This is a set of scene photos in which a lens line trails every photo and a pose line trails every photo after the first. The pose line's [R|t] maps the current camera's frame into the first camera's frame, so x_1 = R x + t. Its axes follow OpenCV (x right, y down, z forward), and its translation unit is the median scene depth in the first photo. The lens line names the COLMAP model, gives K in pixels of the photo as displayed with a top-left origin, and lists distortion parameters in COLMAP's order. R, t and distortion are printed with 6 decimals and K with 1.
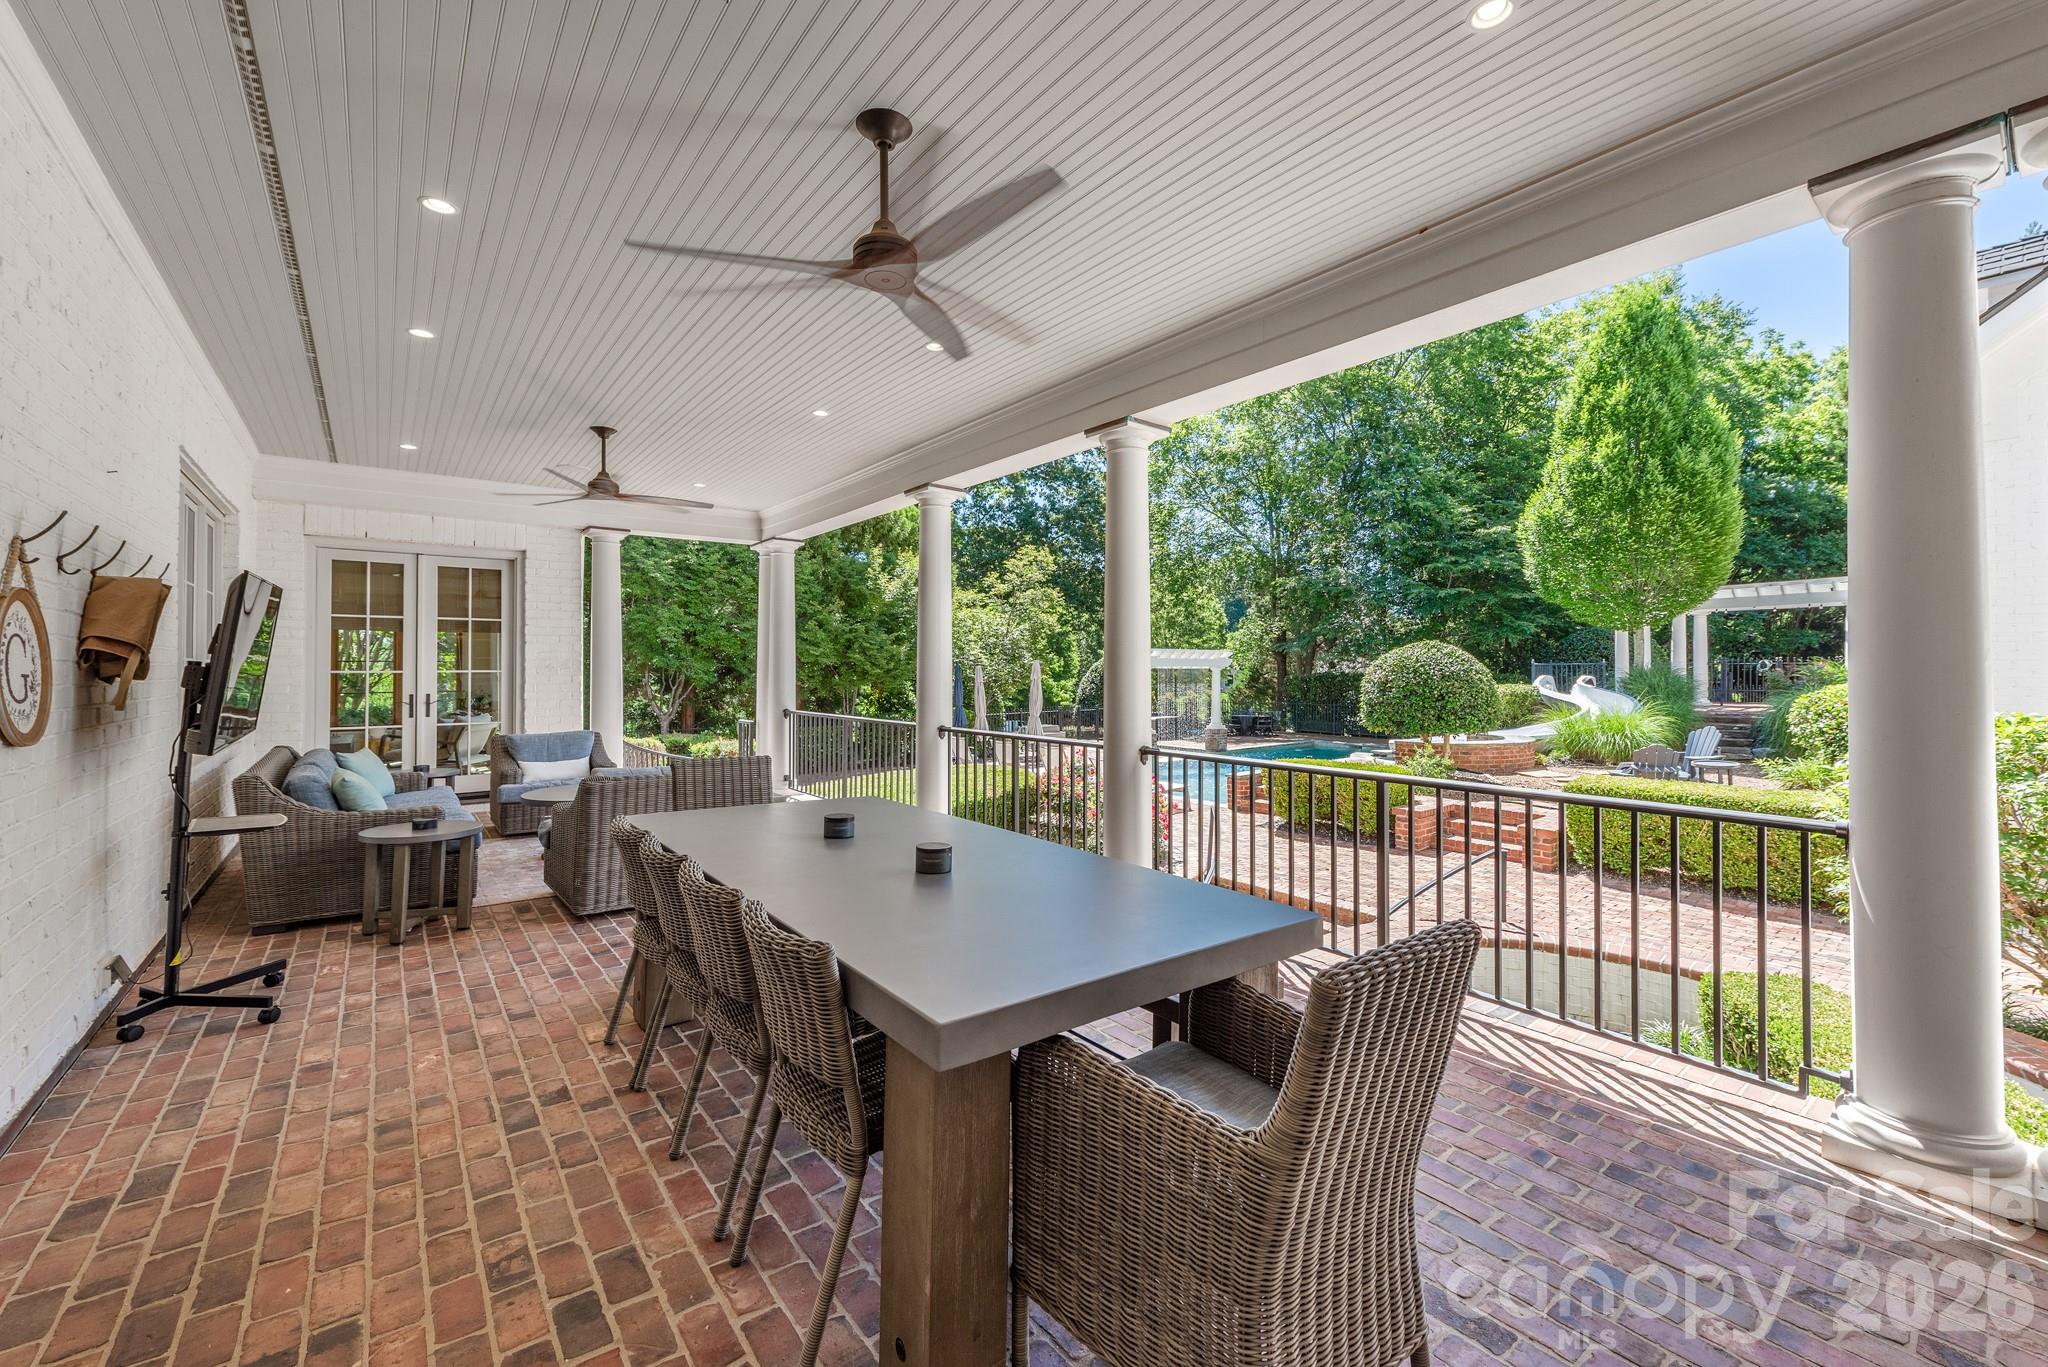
lens RADIAL K [[802.3, 0, 1035.8], [0, 802.3, 670.8], [0, 0, 1]] dist [0.008267, -0.000548]
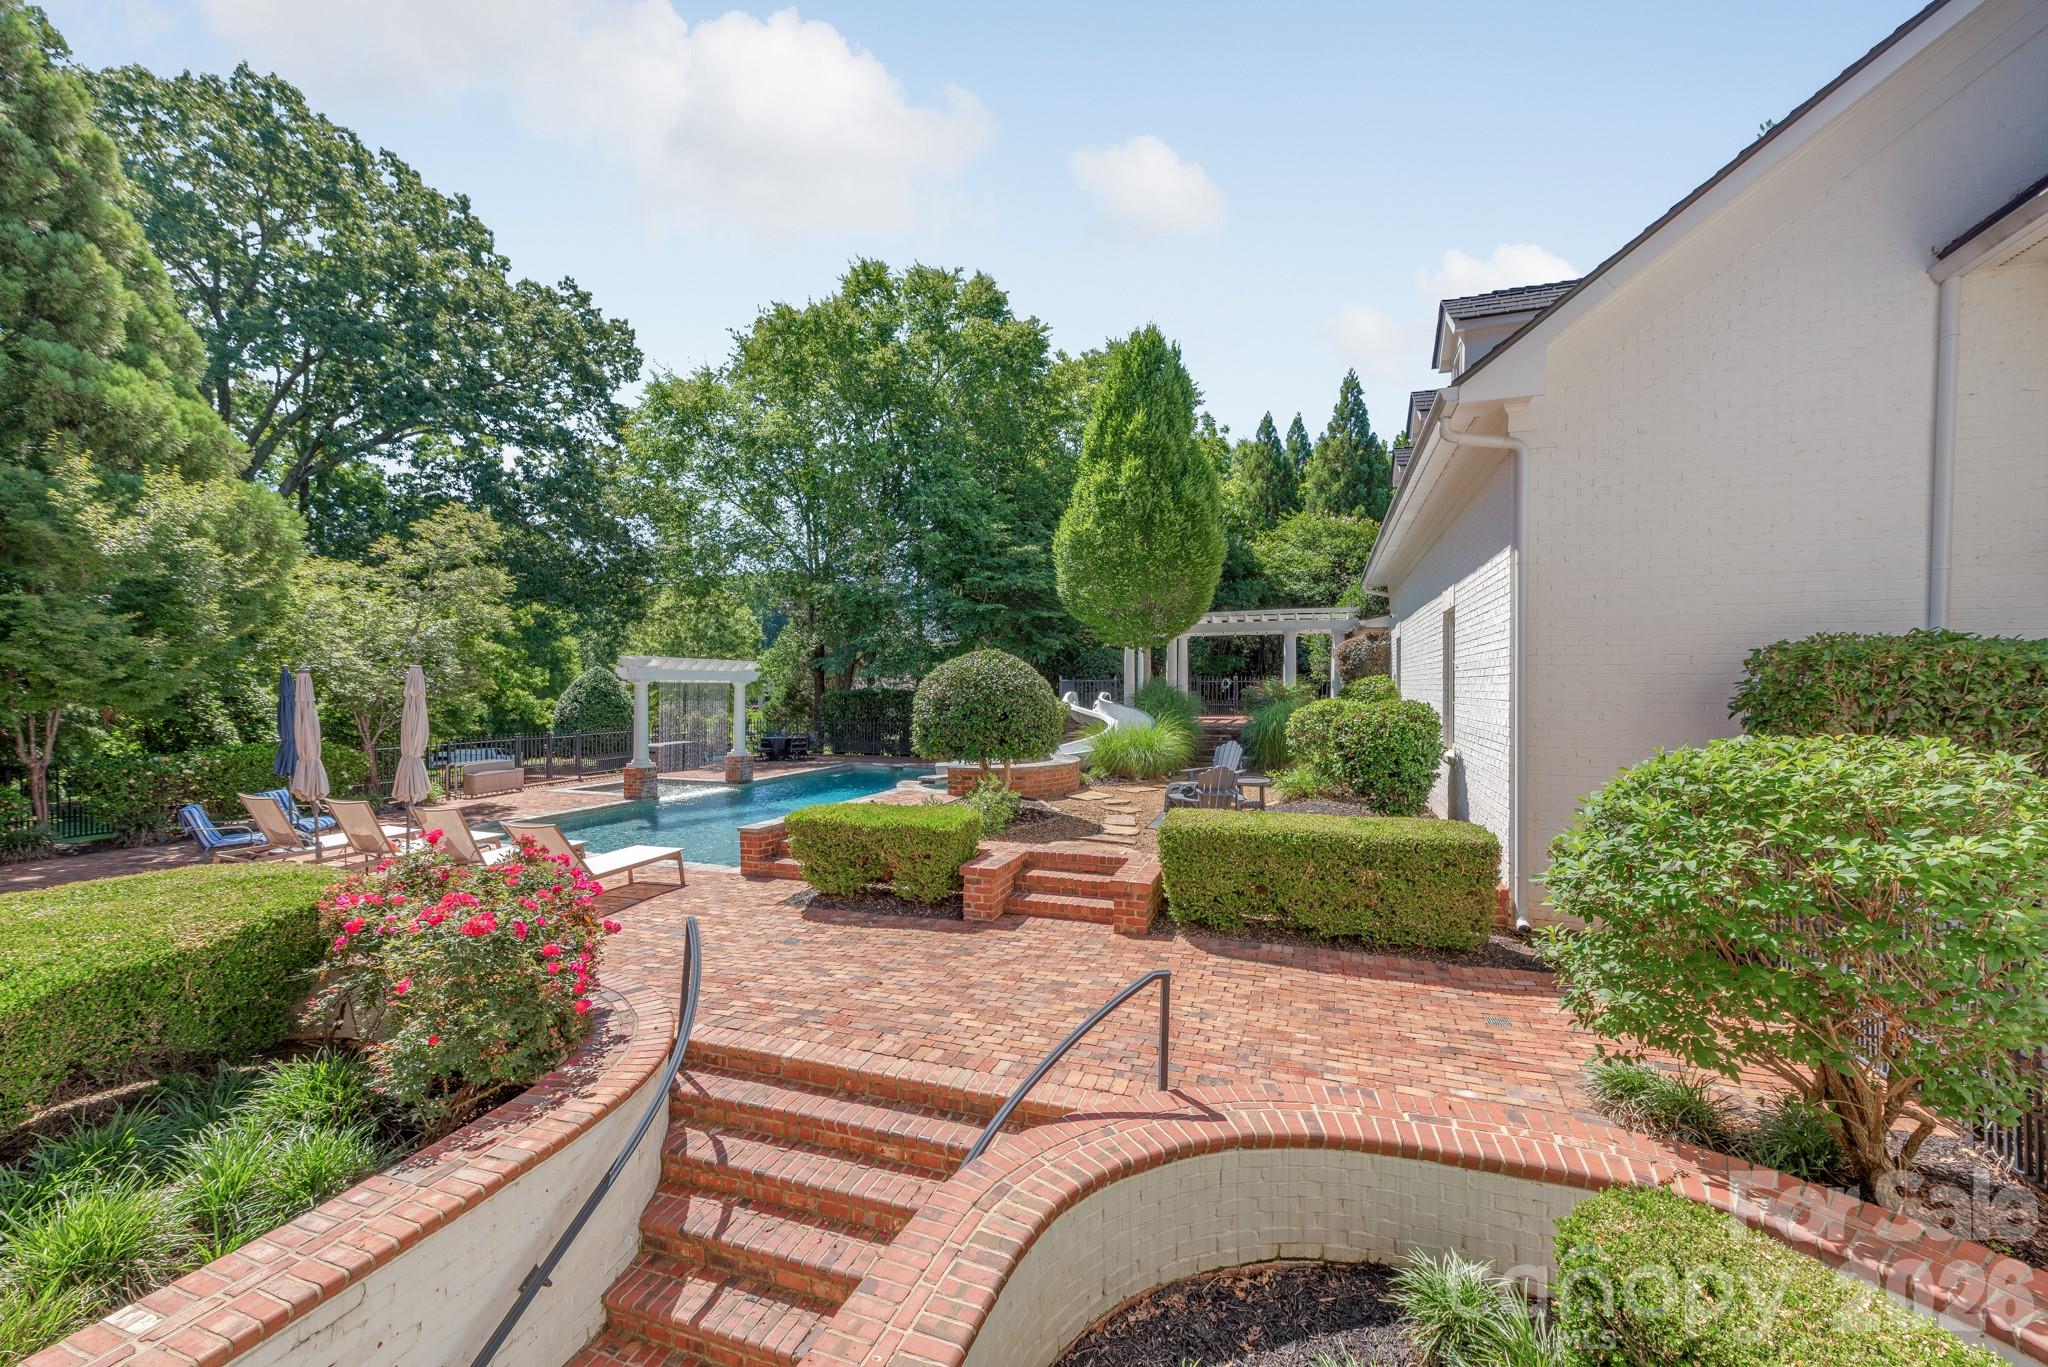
lens RADIAL K [[802.3, 0, 1034.6], [0, 802.3, 691.7], [0, 0, 1]] dist [0.008267, -0.000548]
pose [[0.848257, 0.001214, 0.529584, 0.043469], [-0.003663, 0.999987, 0.003575, 0.001999], [-0.529573, -0.004972, 0.848250, 0.134633]]
